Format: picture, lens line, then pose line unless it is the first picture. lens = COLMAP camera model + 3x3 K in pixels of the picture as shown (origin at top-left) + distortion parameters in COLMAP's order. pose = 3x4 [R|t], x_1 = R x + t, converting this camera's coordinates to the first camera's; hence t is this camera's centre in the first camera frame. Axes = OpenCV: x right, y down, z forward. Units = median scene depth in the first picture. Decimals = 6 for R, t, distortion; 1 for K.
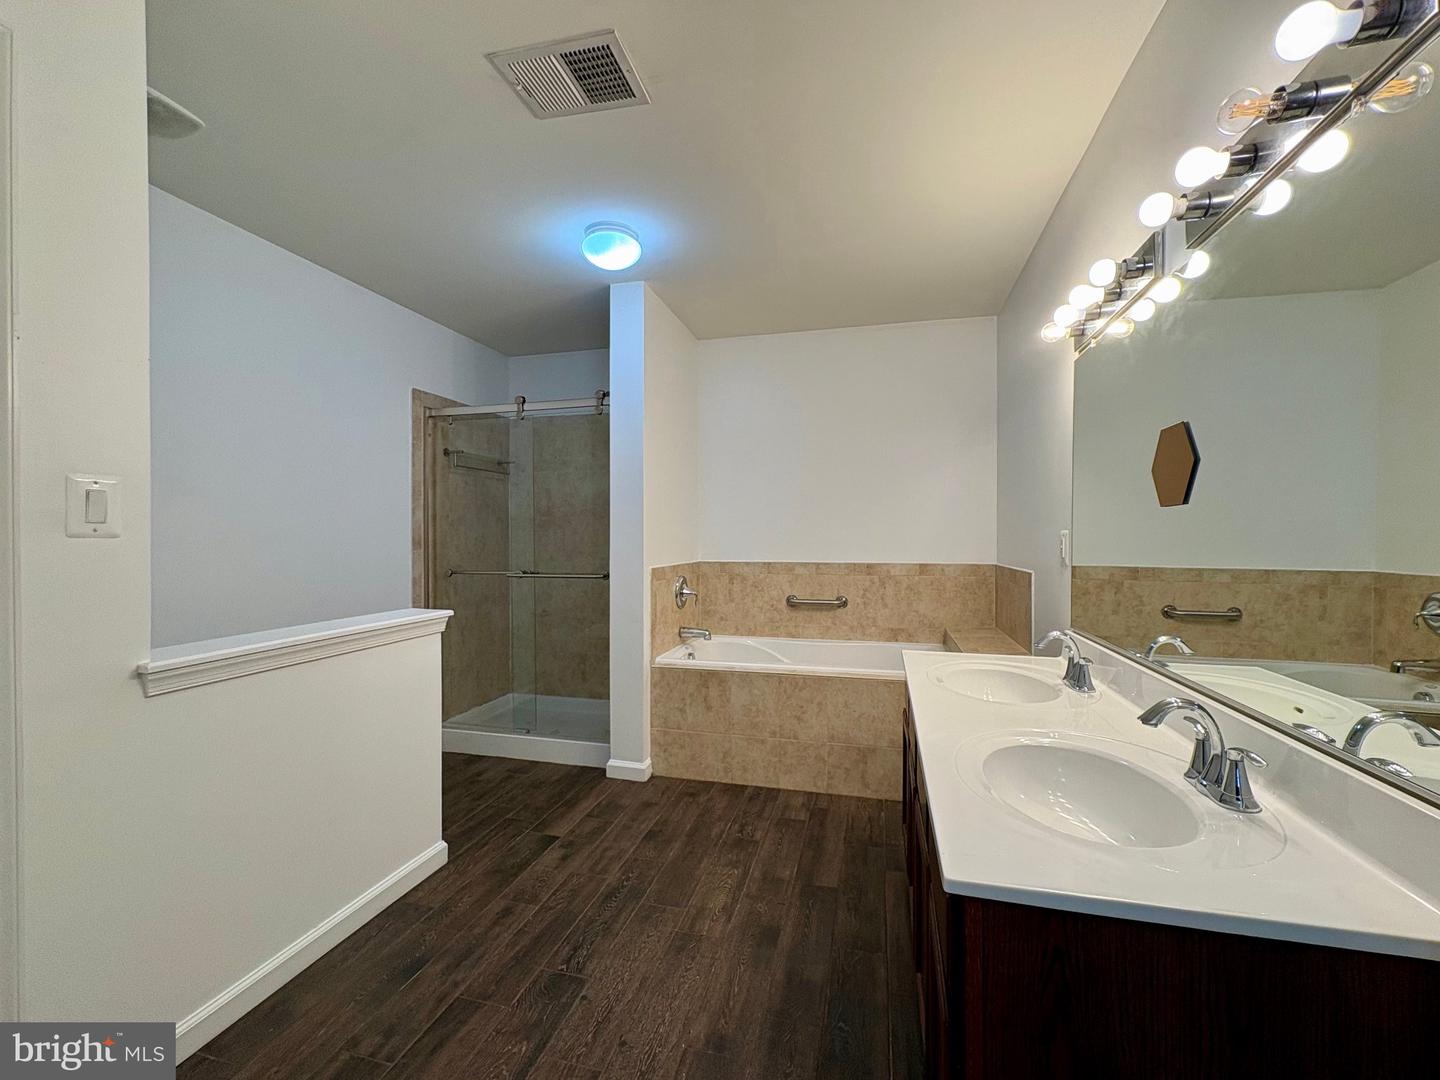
lens RADIAL K [[608.1, 0, 720.0], [0, 608.1, 540.0], [0, 0, 1]] dist [-0.001651, -0.000063]
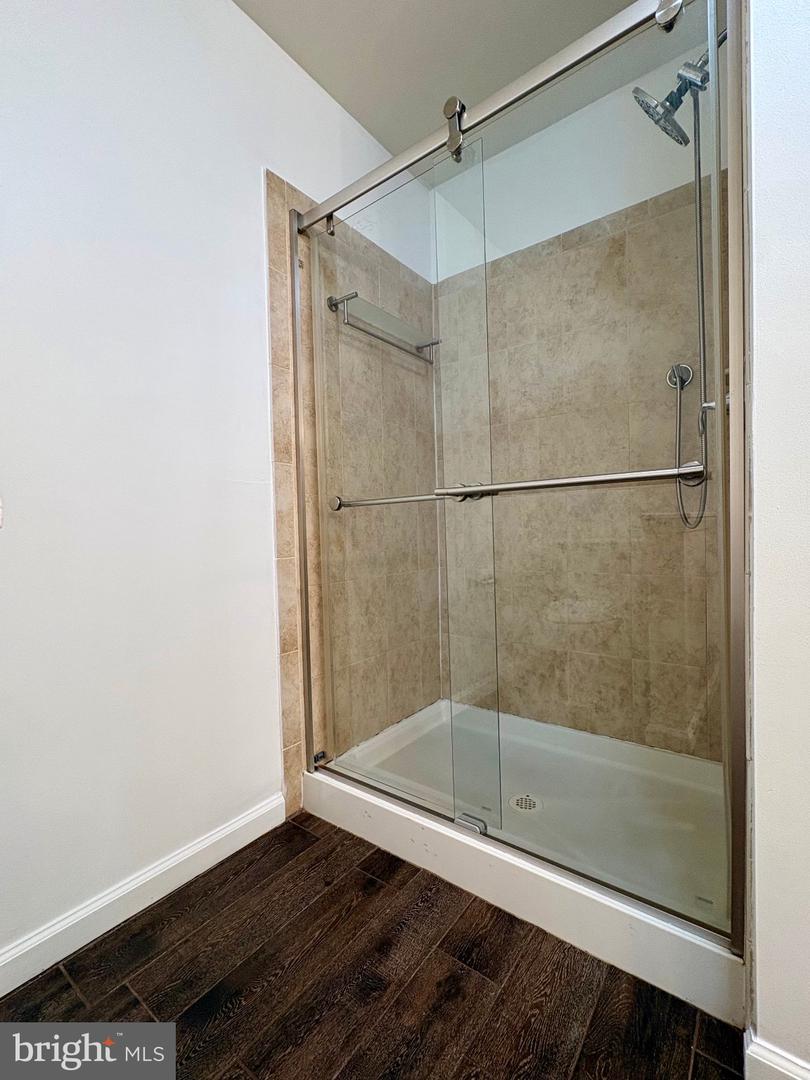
lens RADIAL K [[471.5, 0, 405.0], [0, 471.5, 540.0], [0, 0, 1]] dist [-0.000260, -0.000015]
pose [[0.924333, -0.014663, -0.381304, -0.218402], [0.022413, 0.999623, 0.015890, 0.080649], [0.380927, -0.023234, 0.924313, 0.611150]]
